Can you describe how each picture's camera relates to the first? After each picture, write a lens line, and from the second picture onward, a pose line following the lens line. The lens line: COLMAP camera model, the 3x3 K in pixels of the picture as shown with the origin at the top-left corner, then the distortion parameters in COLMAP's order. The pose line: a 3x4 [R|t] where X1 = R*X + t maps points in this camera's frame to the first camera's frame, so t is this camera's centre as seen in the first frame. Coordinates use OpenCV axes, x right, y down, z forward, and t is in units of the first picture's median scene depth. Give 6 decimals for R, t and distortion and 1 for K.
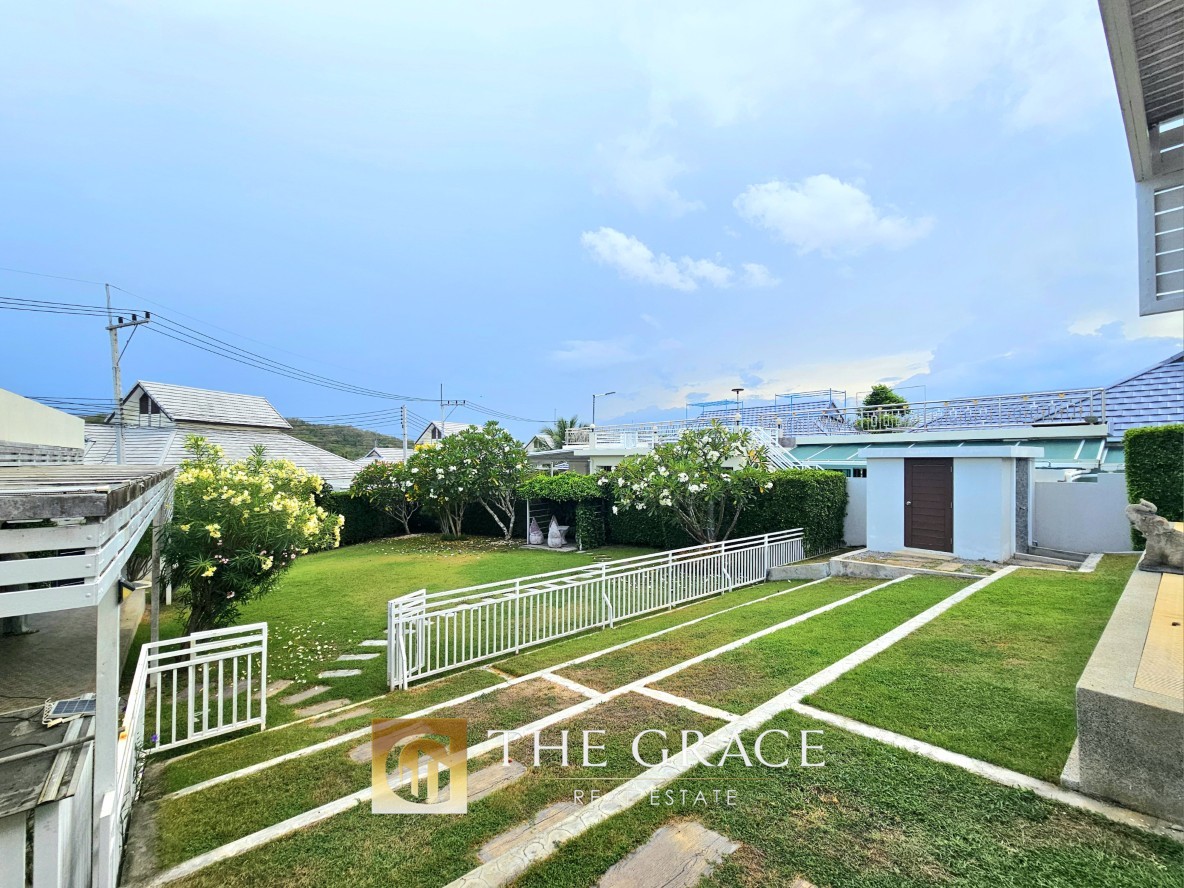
lens RADIAL K [[488.0, 0, 592.6], [0, 488.0, 450.9], [0, 0, 1]] dist [-0.000109, 0.000000]
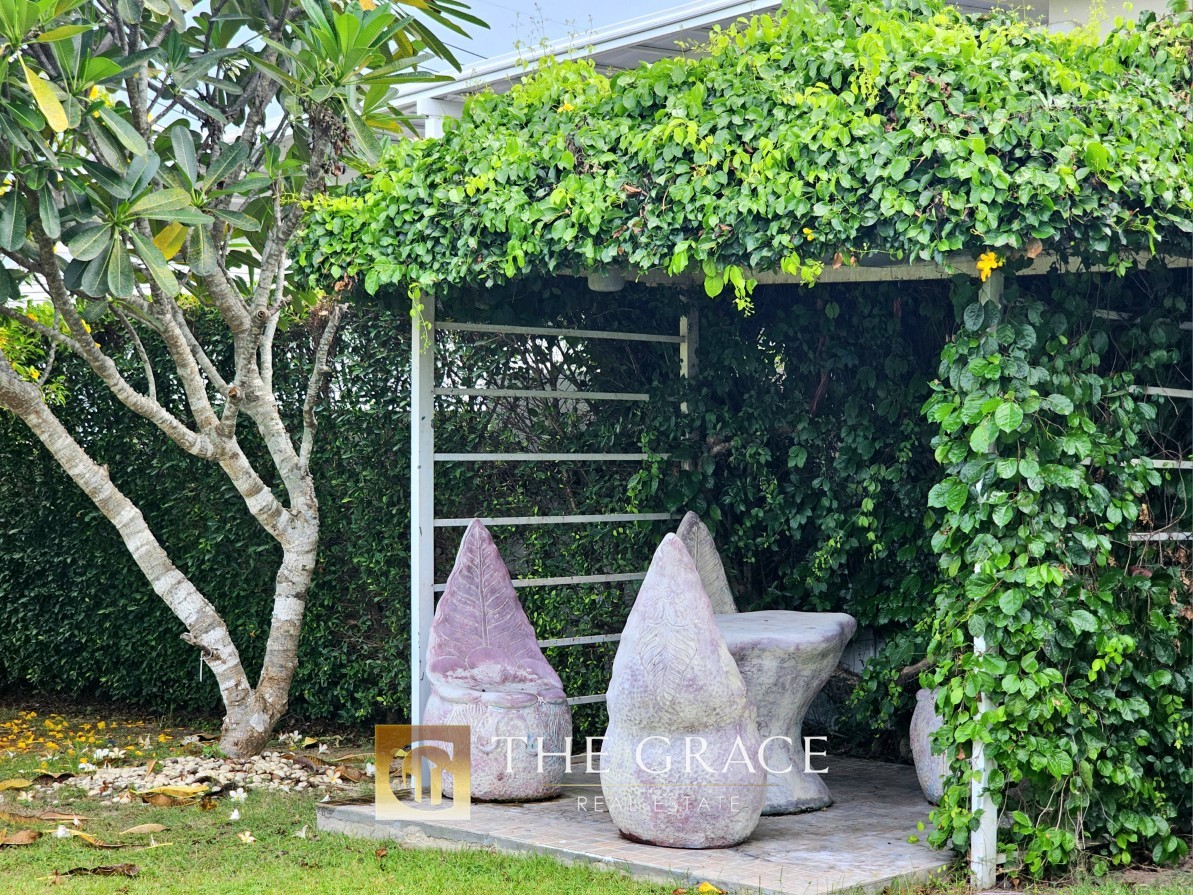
lens RADIAL K [[2387.6, 0, 596.5], [0, 2387.6, 446.6], [0, 0, 1]] dist [-0.009706, 0.000000]
pose [[0.986458, 0.010721, -0.163665, -0.022573], [-0.006481, 0.999630, 0.026419, 0.110687], [0.163888, -0.025000, 0.986162, 0.550392]]
